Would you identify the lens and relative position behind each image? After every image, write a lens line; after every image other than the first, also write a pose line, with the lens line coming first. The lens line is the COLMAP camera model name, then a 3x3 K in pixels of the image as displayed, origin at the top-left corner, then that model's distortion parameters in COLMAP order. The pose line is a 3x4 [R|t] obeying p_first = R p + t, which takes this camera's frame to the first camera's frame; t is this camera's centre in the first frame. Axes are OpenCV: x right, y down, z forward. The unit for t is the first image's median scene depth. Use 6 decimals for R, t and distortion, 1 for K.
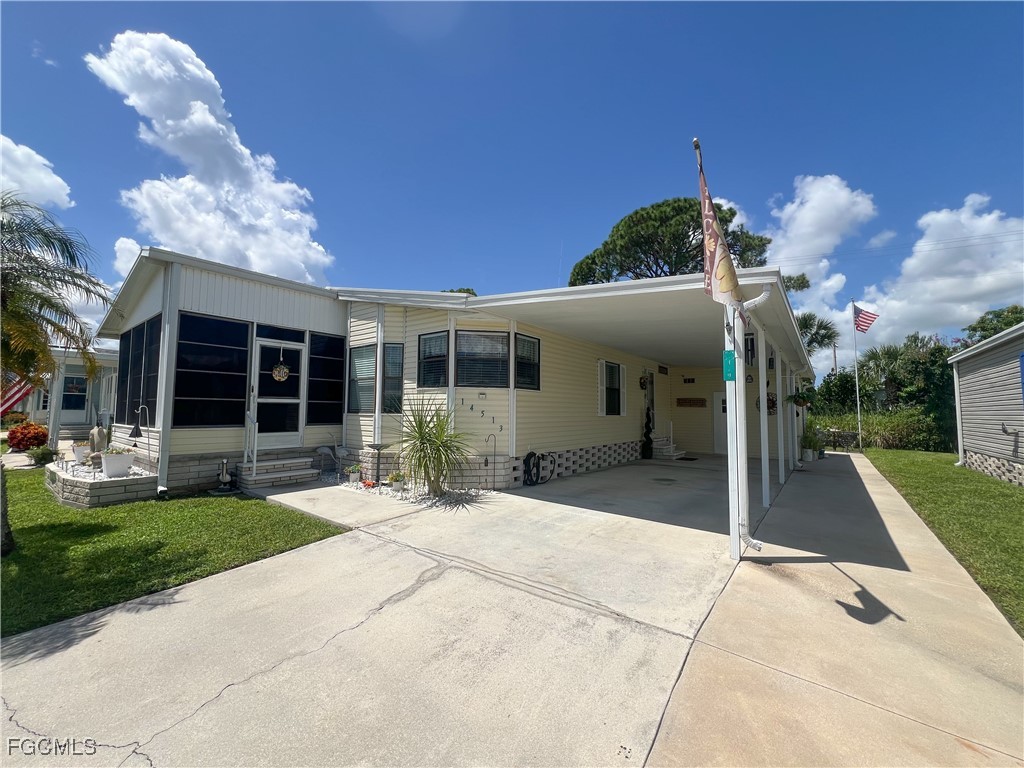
lens RADIAL K [[409.8, 0, 512.0], [0, 409.8, 384.0], [0, 0, 1]] dist [0.028248, 0.000038]
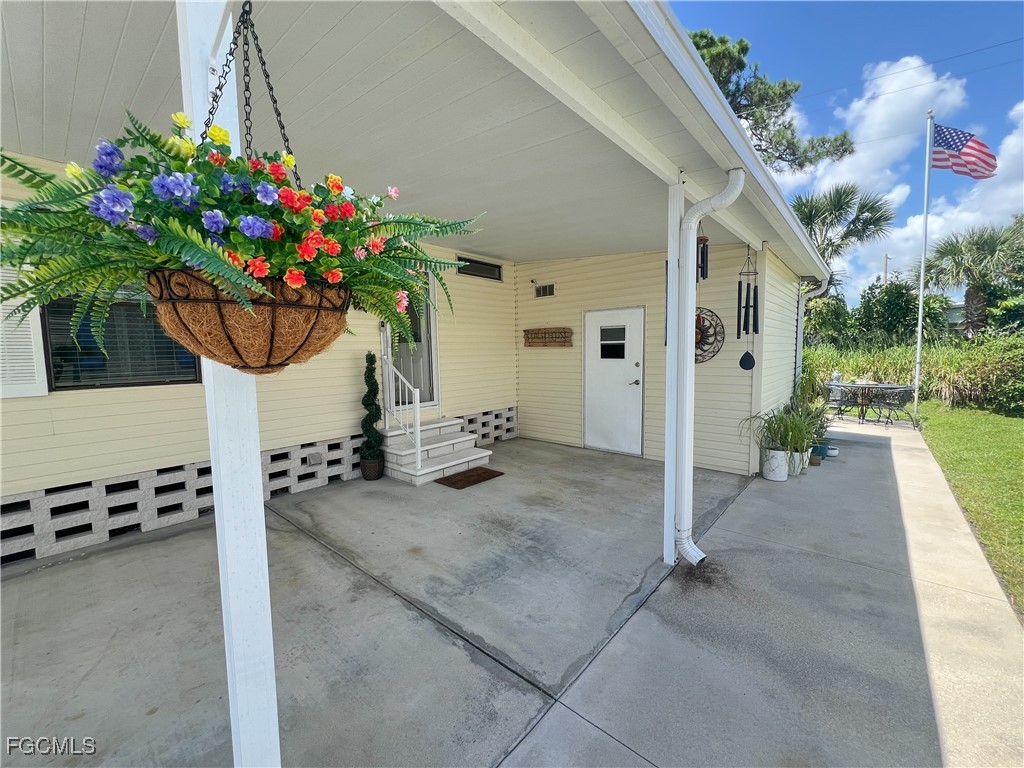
lens RADIAL K [[409.8, 0, 512.0], [0, 409.8, 384.0], [0, 0, 1]] dist [0.028248, 0.000038]
pose [[0.996534, -0.029234, -0.077877, 0.261384], [0.039457, 0.990311, 0.133147, 0.017875], [0.073230, -0.135758, 0.988032, 0.309826]]
